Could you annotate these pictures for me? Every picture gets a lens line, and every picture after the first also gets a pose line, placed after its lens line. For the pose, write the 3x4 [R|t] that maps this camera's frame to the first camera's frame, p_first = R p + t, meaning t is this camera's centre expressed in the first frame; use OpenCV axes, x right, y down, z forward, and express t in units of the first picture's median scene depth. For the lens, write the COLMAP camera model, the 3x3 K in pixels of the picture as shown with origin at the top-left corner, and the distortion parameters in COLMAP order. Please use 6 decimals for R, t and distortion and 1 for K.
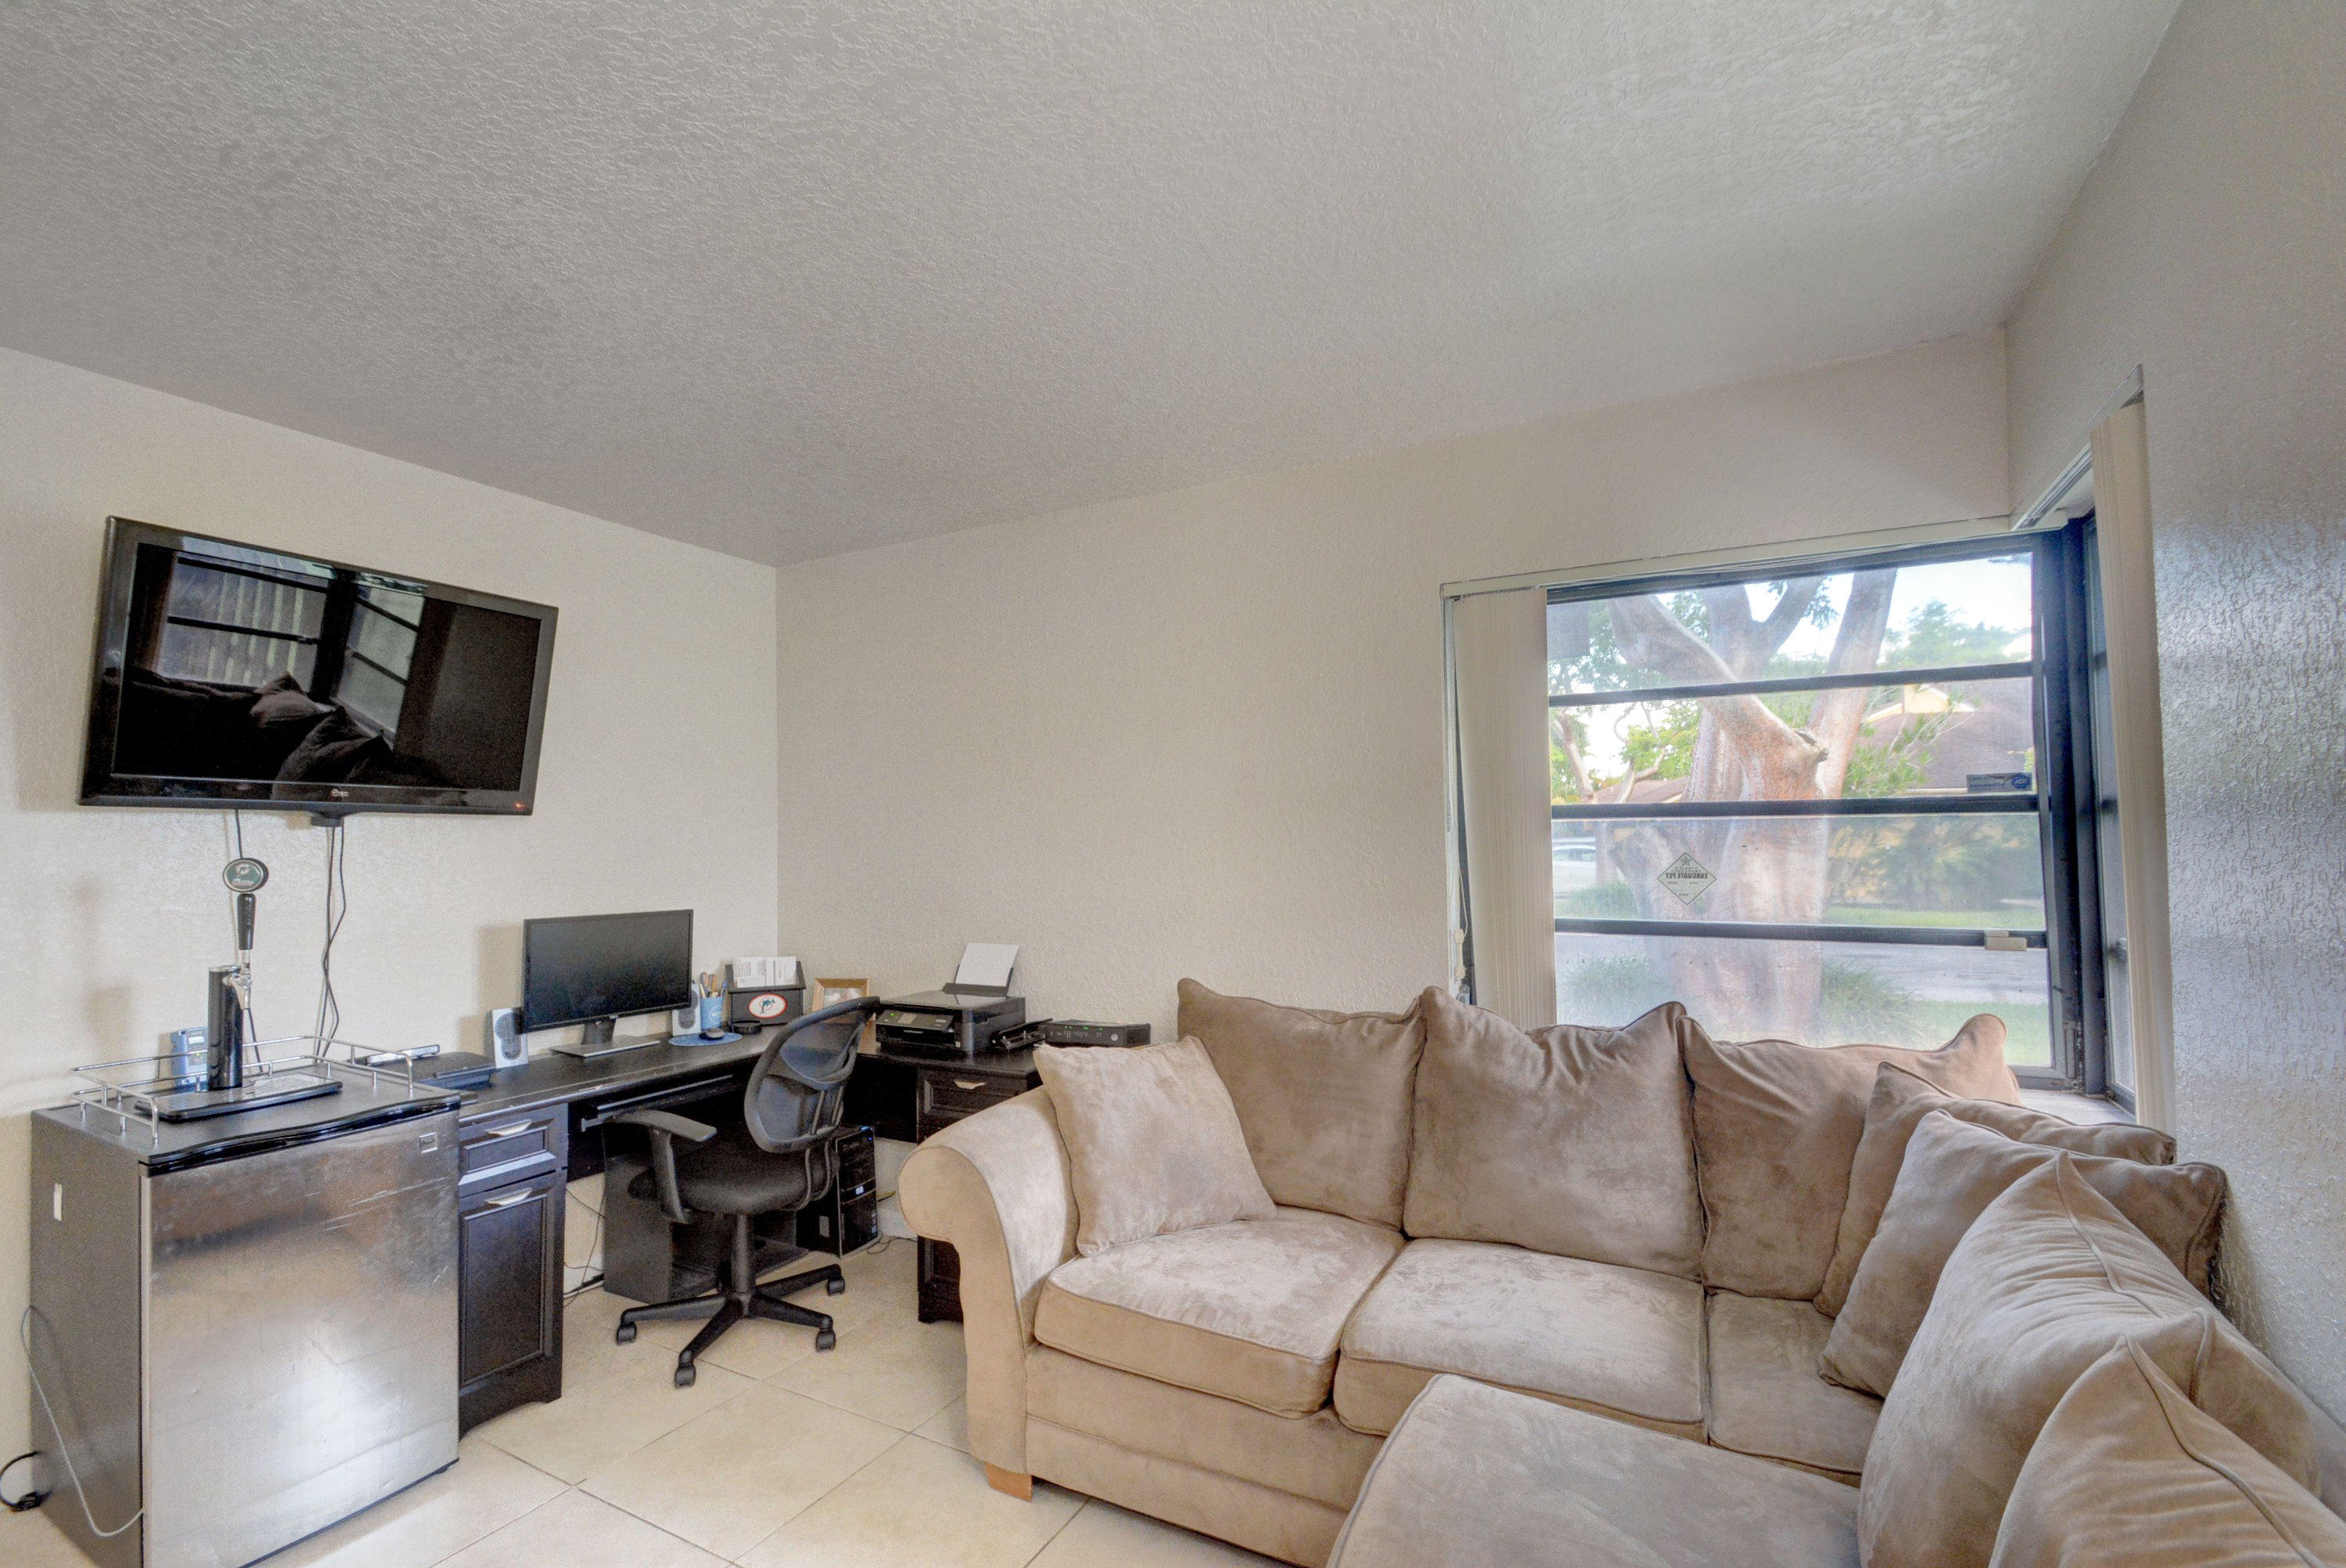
lens RADIAL K [[1039.9, 0, 1151.3], [0, 1039.9, 805.1], [0, 0, 1]] dist [0.019126, -0.020445]
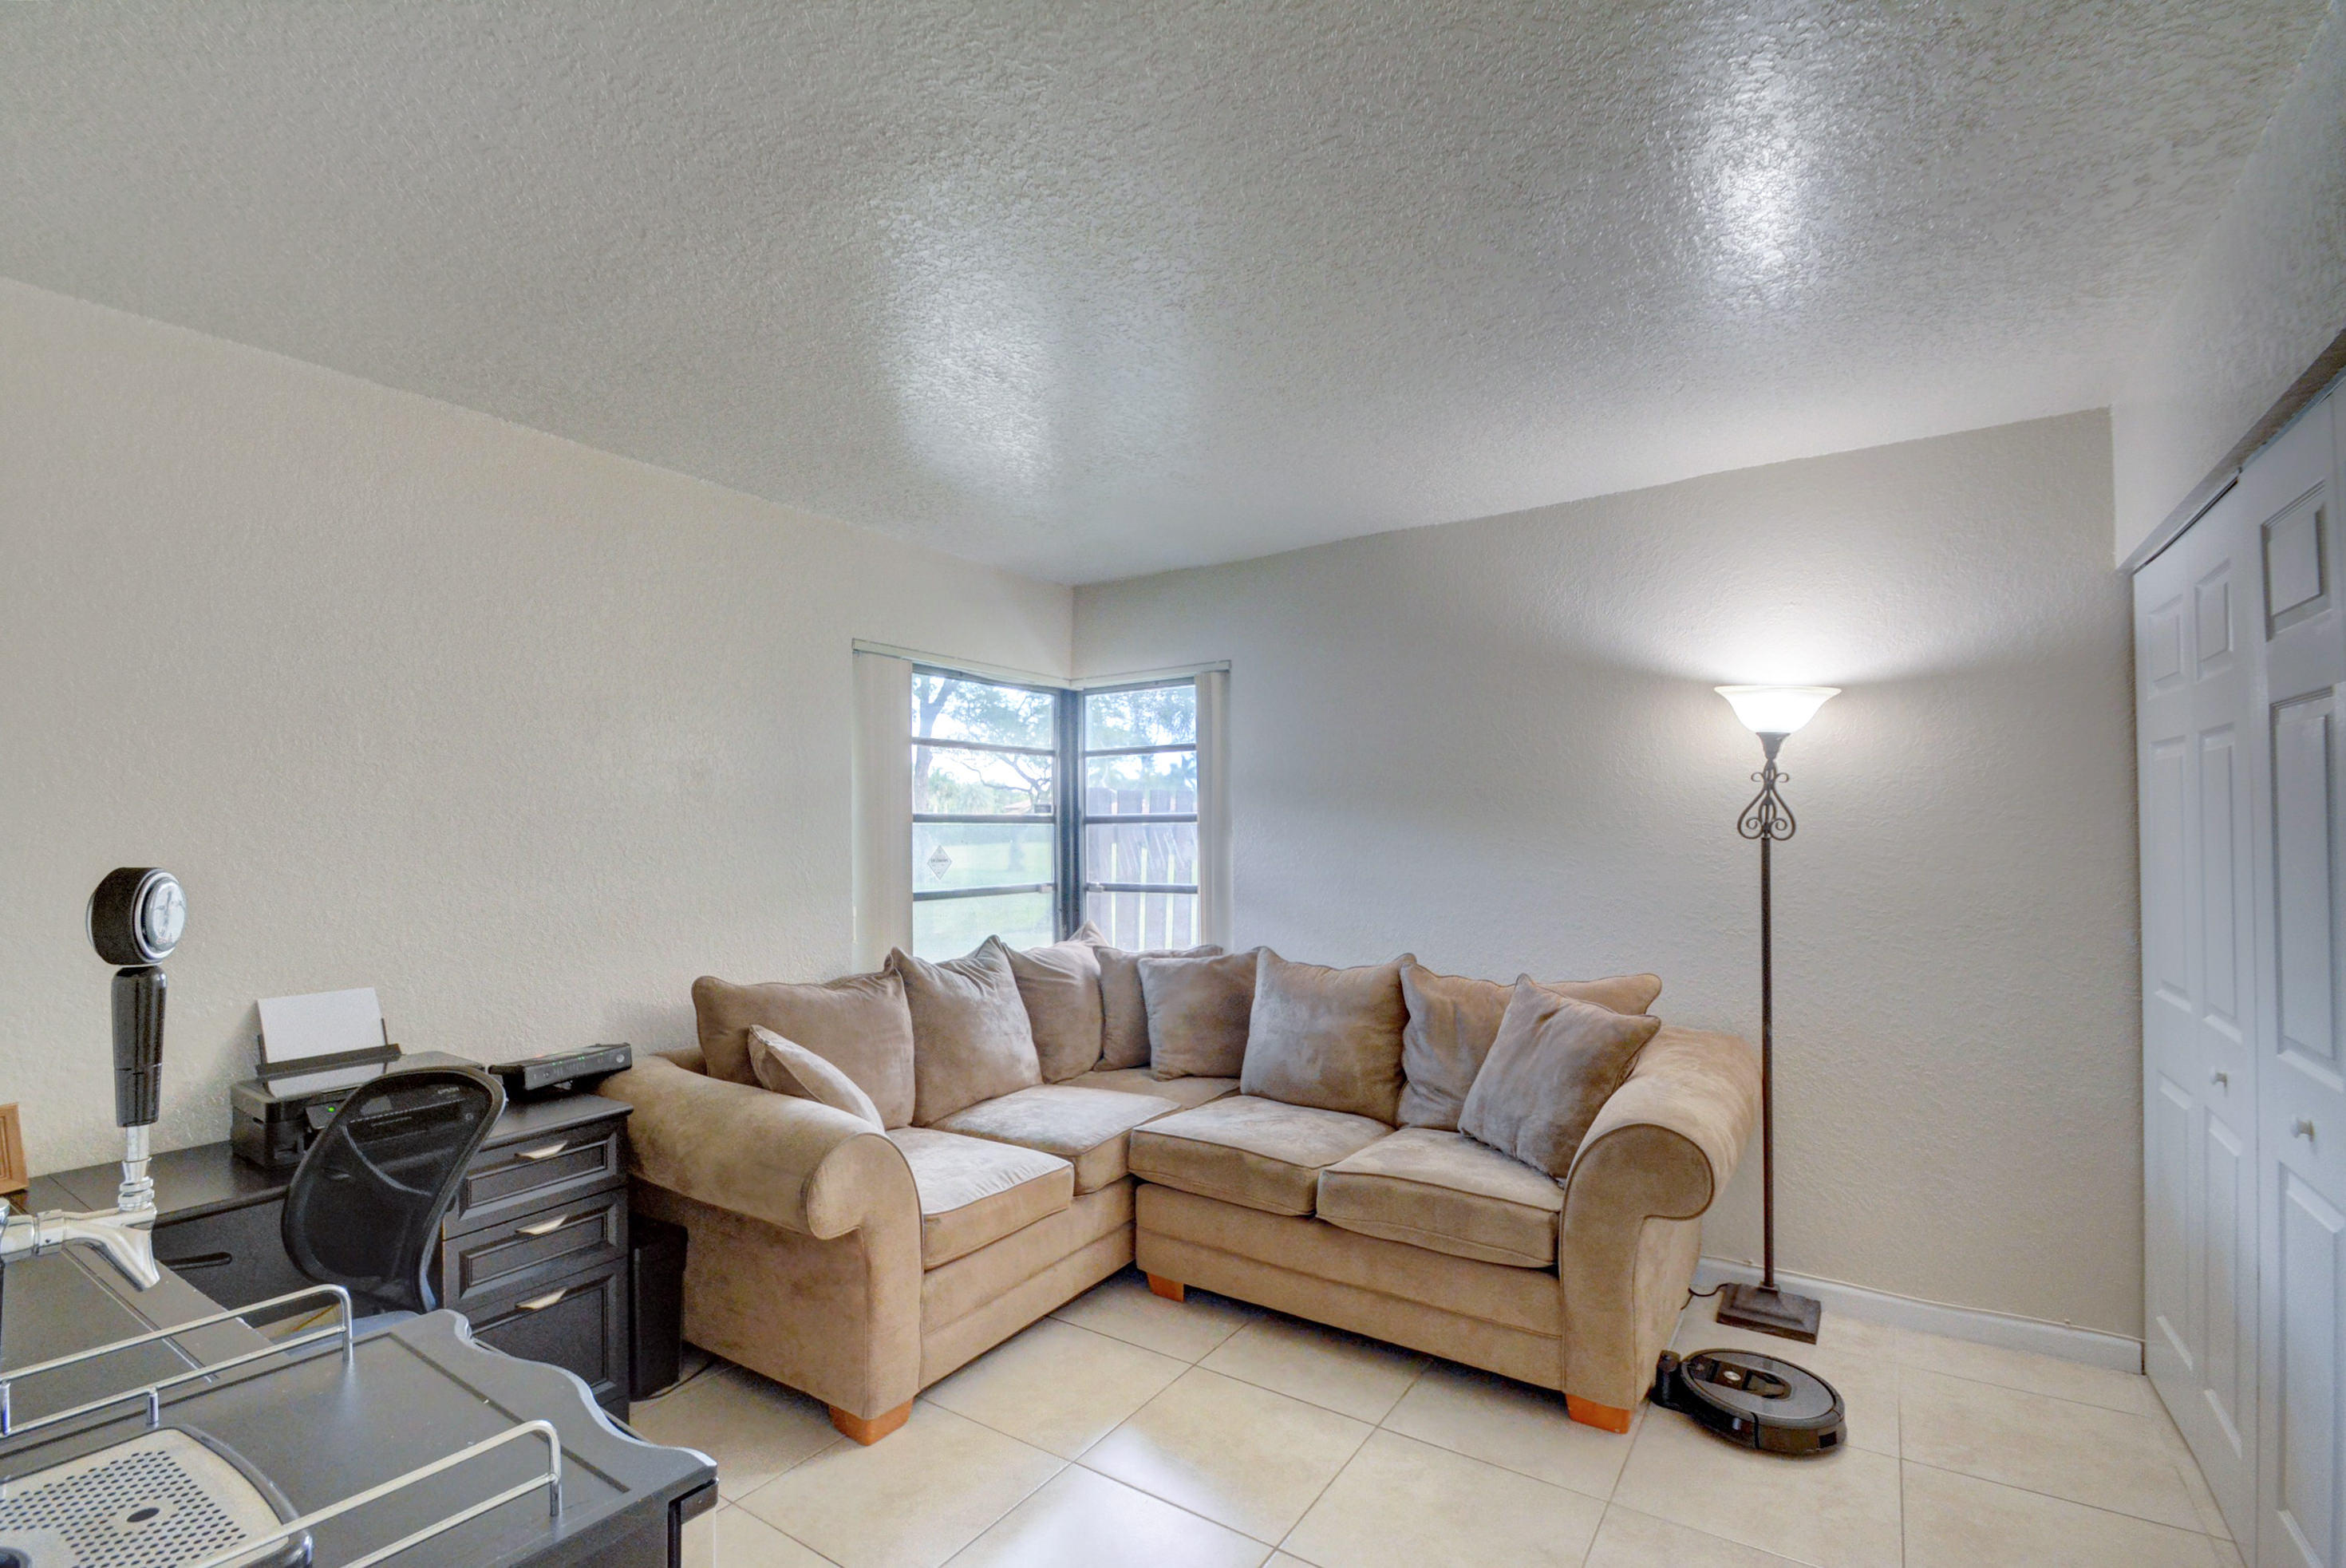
lens RADIAL K [[1039.9, 0, 1151.3], [0, 1039.9, 805.1], [0, 0, 1]] dist [0.019126, -0.020445]
pose [[0.109311, 0.032996, 0.993460, -1.133896], [-0.024889, 0.999226, -0.030449, 0.027552], [-0.993696, -0.021397, 0.110048, 0.579324]]
